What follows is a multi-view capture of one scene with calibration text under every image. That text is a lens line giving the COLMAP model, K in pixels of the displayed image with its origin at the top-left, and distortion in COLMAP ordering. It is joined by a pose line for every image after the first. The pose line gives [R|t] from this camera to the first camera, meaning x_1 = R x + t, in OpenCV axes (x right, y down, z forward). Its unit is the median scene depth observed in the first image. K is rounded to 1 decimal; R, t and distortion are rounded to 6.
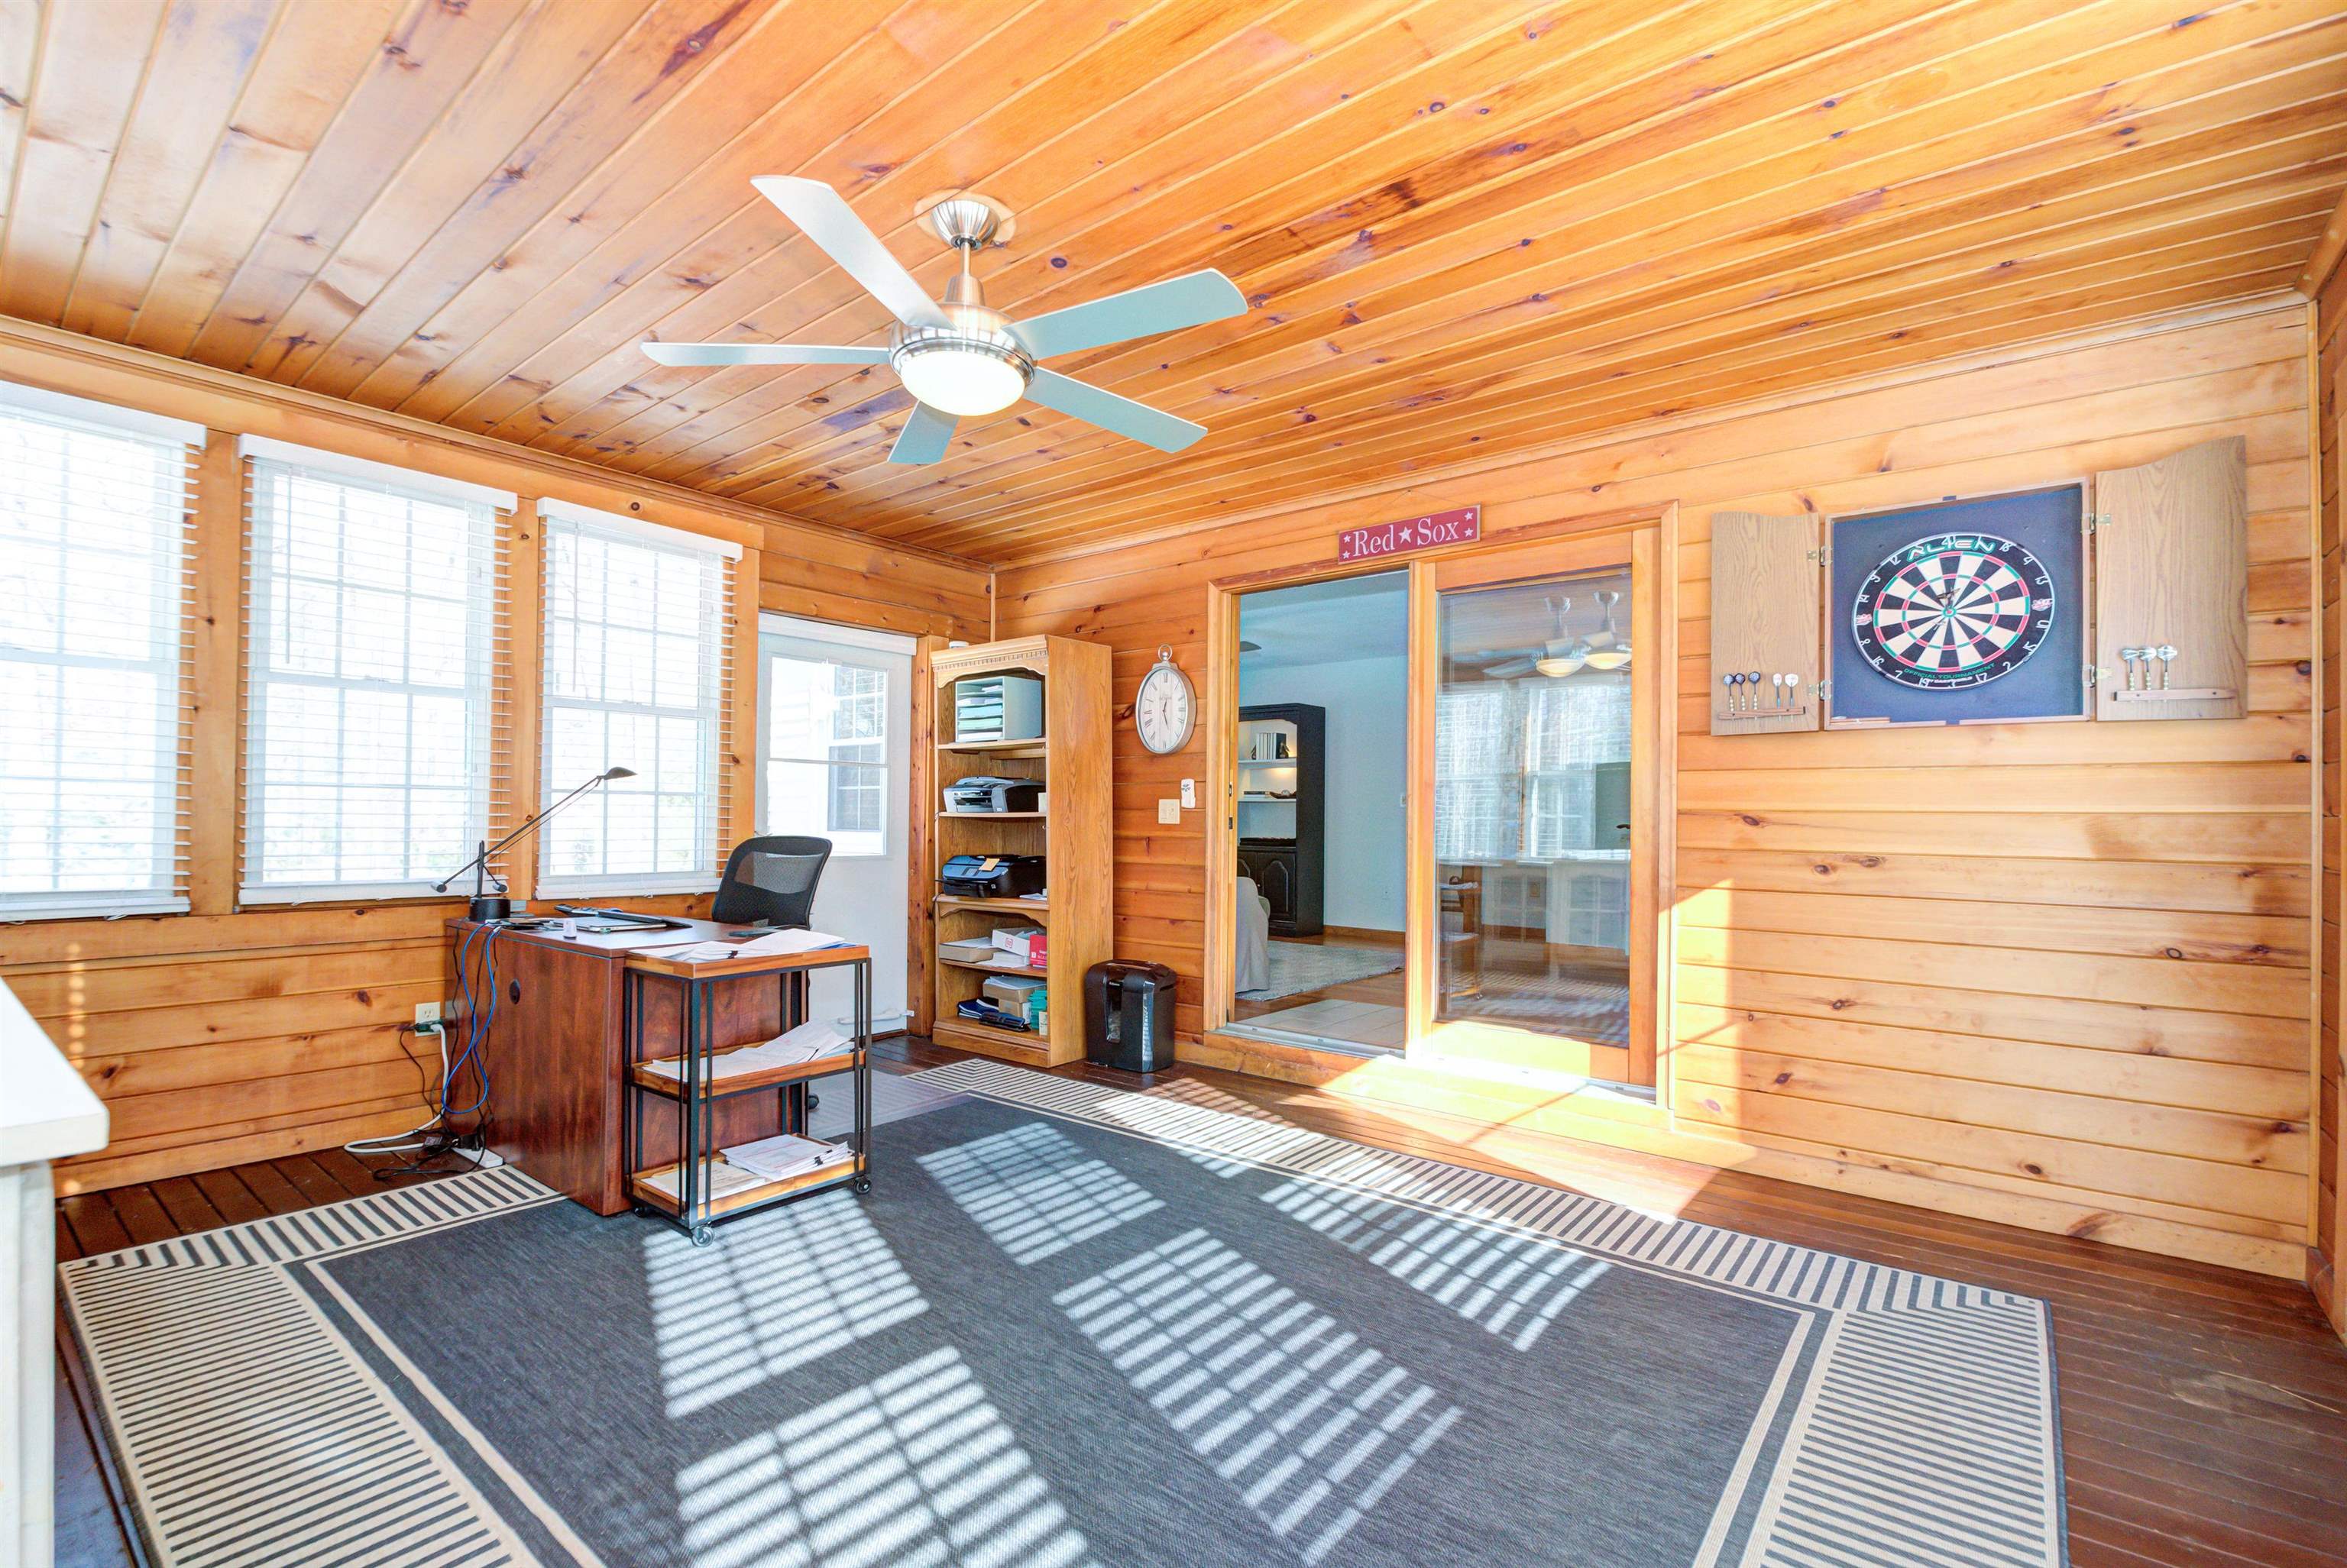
lens RADIAL K [[1014.2, 0, 1148.7], [0, 1014.2, 816.1], [0, 0, 1]] dist [-0.002264, -0.001848]
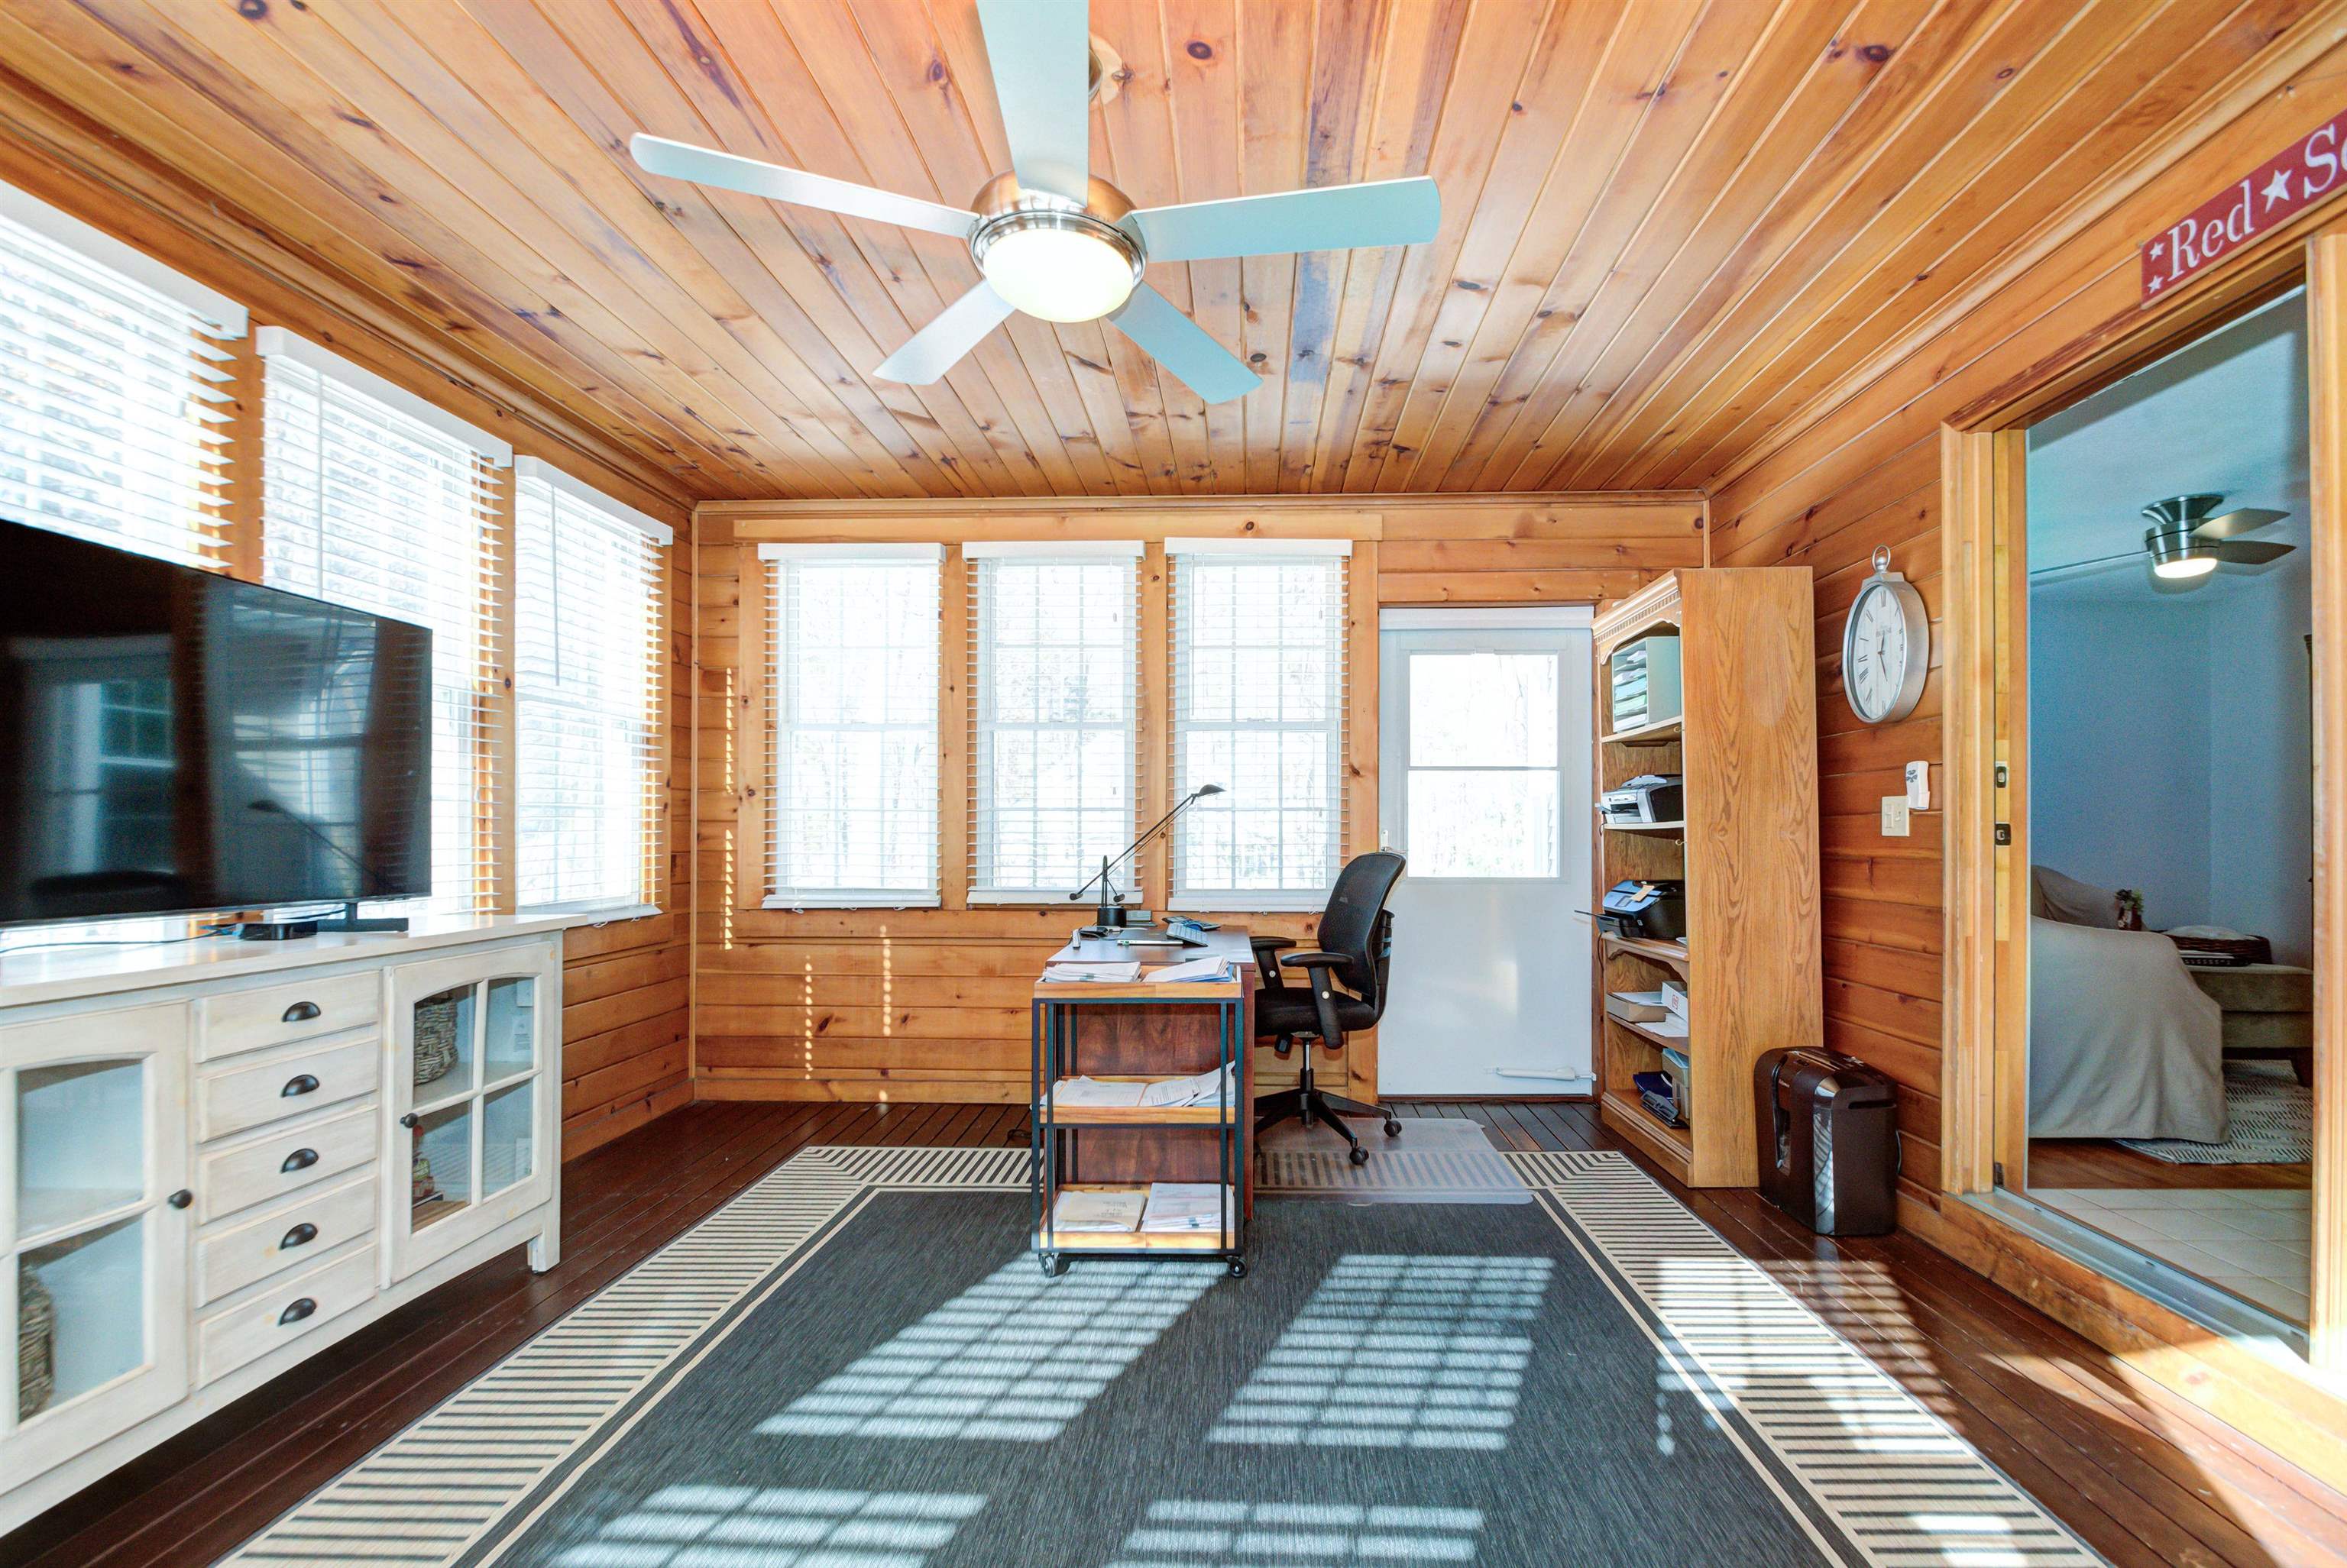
lens RADIAL K [[1046.9, 0, 1176.5], [0, 1046.9, 826.3], [0, 0, 1]] dist [-0.000628, -0.006783]
pose [[0.626237, -0.014317, -0.779501, 0.285247], [0.009443, 0.999897, -0.010778, 0.004989], [0.779576, -0.000611, 0.626308, 0.318943]]
